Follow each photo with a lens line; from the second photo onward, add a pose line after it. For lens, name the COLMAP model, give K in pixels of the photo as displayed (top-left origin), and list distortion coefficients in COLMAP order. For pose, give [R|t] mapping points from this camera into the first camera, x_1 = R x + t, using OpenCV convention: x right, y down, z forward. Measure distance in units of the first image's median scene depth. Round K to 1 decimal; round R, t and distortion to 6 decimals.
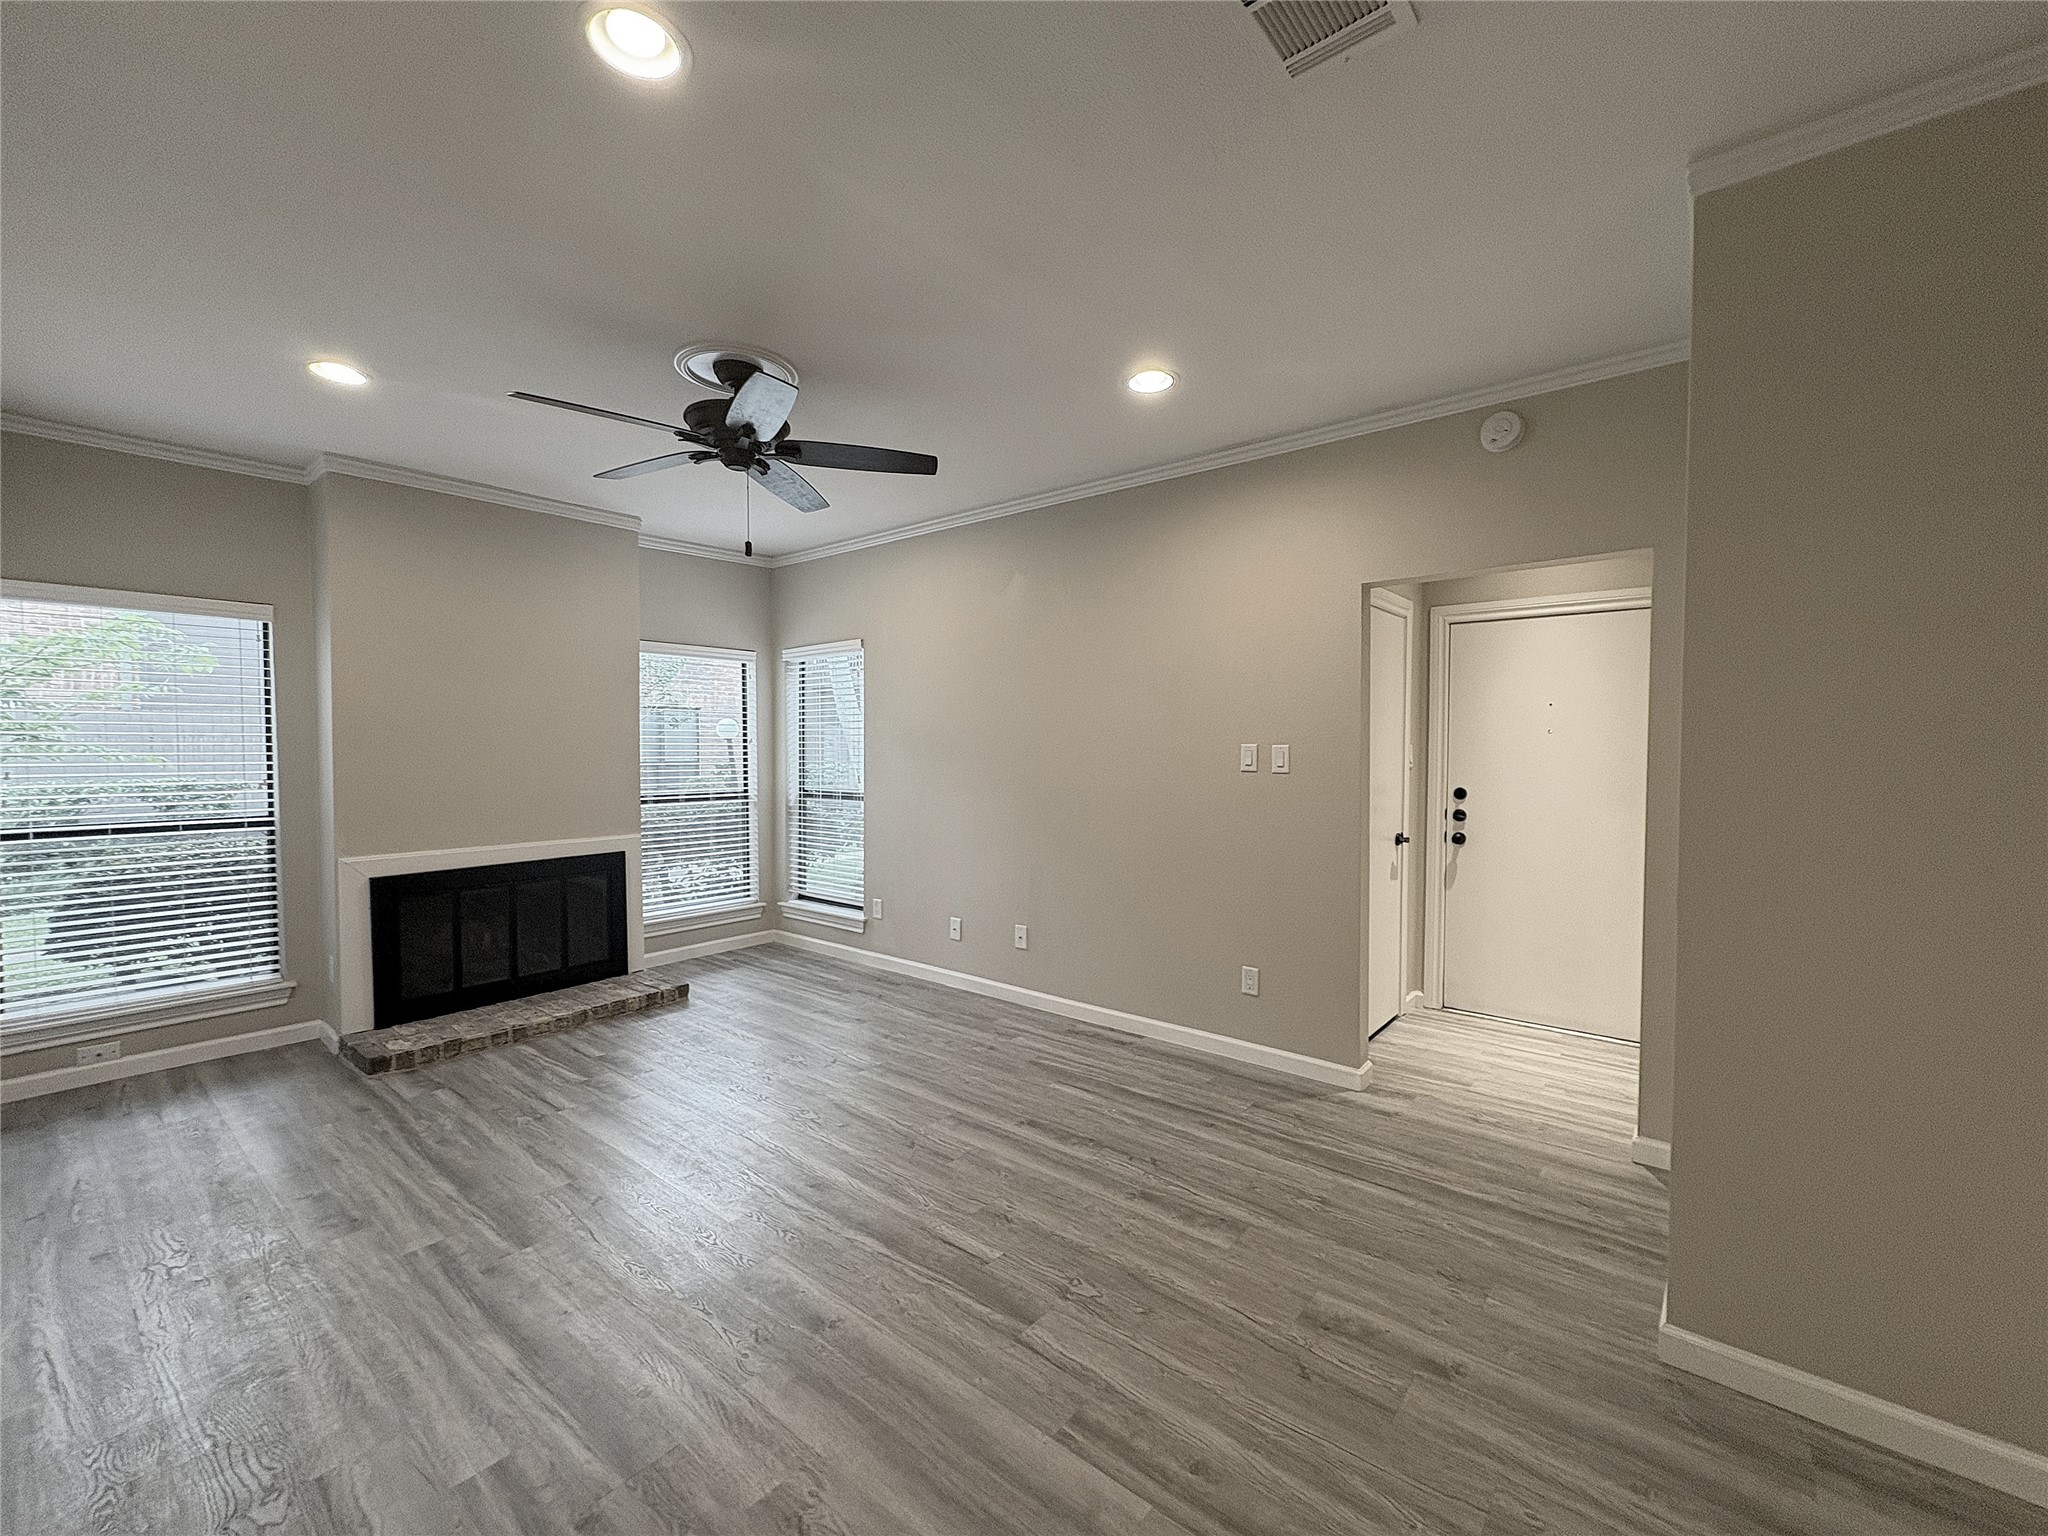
lens RADIAL K [[835.3, 0, 1020.3], [0, 835.3, 764.5], [0, 0, 1]] dist [-0.002028, 0.000015]
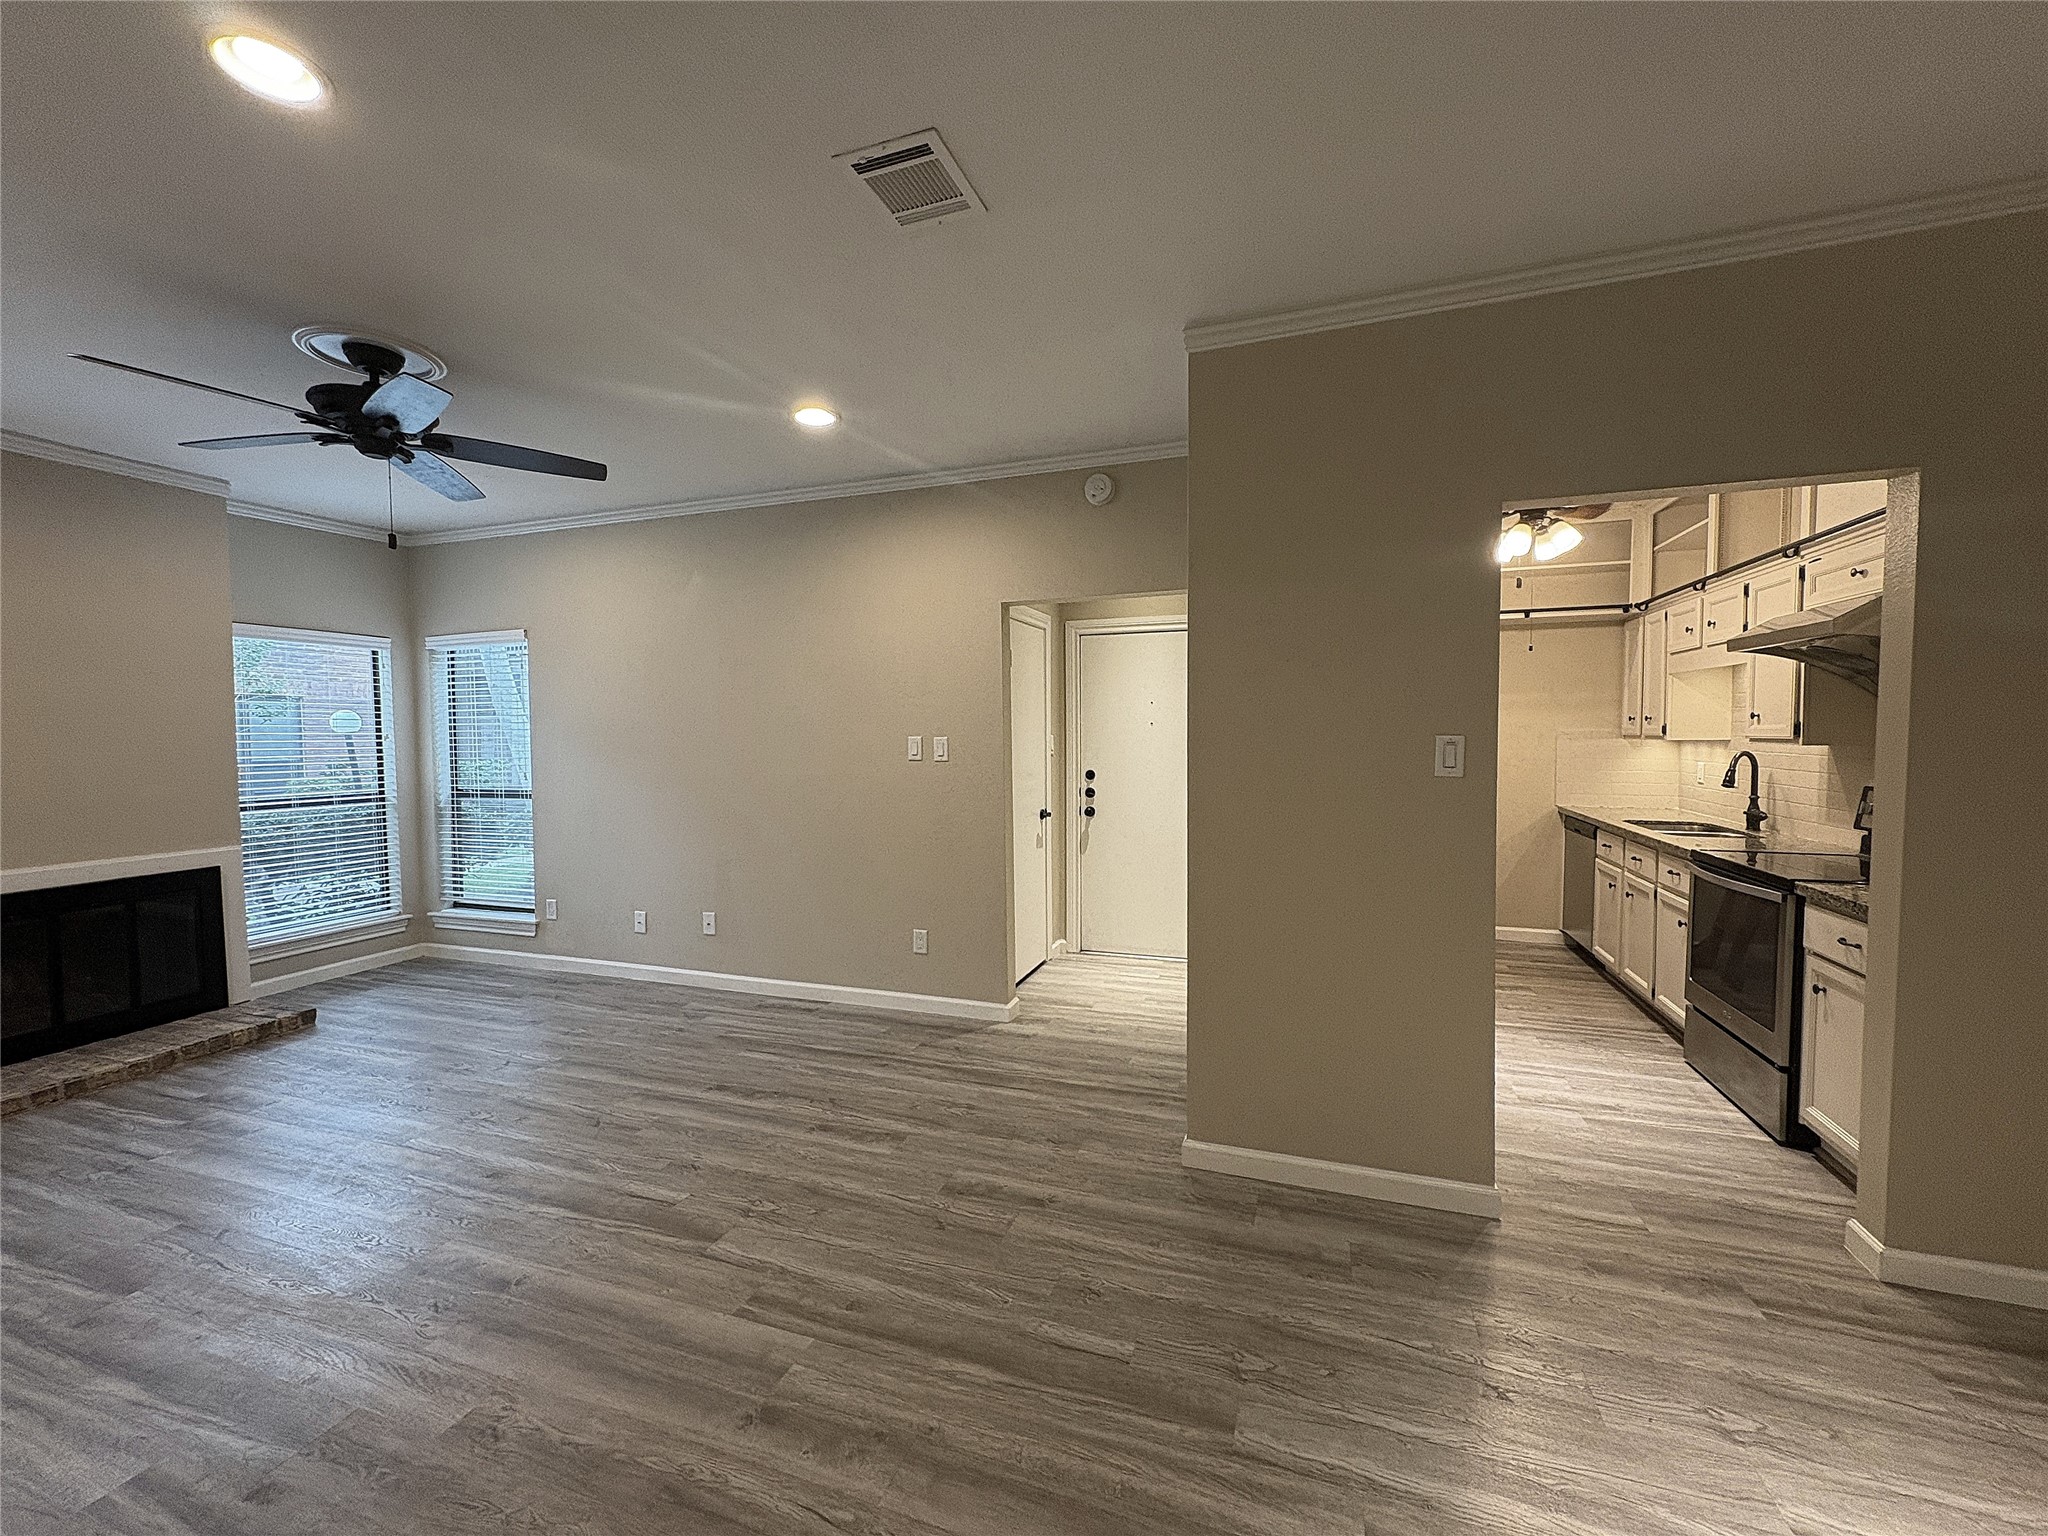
lens RADIAL K [[828.3, 0, 1024.0], [0, 828.3, 768.0], [0, 0, 1]] dist [-0.001424, 0.000303]
pose [[0.937098, -0.022784, 0.348323, 0.019578], [0.017016, 0.999663, 0.019611, -0.001022], [-0.348652, -0.012451, 0.937169, -0.146982]]
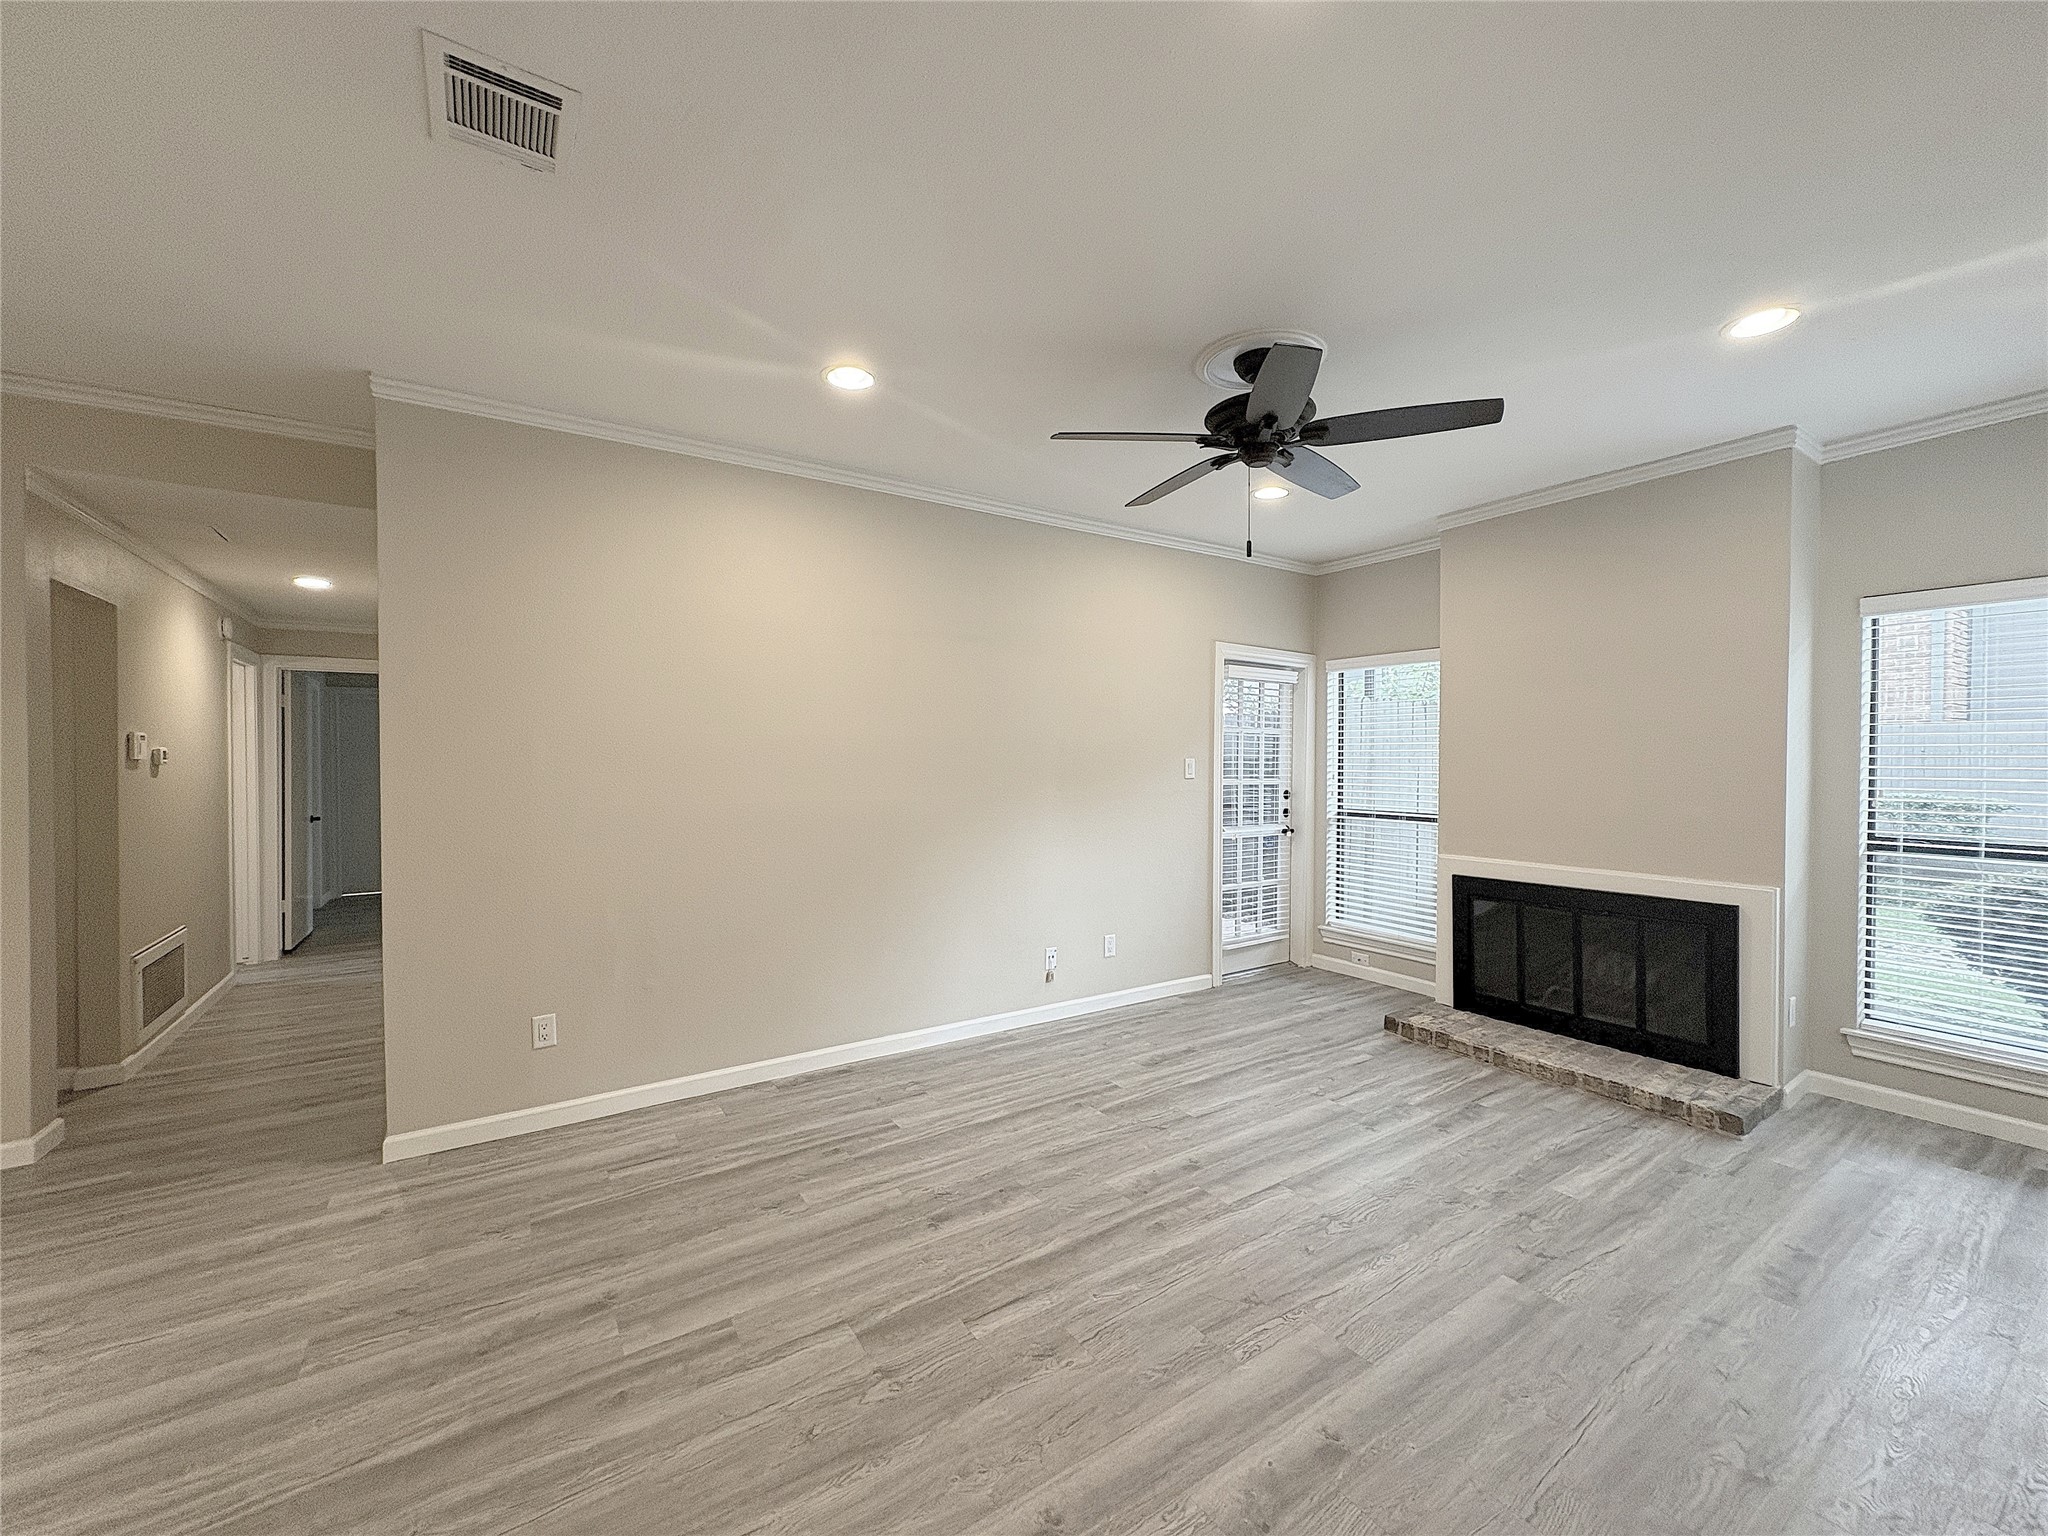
lens RADIAL K [[835.3, 0, 1020.3], [0, 835.3, 764.5], [0, 0, 1]] dist [-0.002028, 0.000015]
pose [[-0.300049, 0.008889, -0.953882, 0.595300], [-0.027438, 0.999462, 0.017945, -0.016219], [0.953529, 0.031557, -0.299644, 0.977832]]
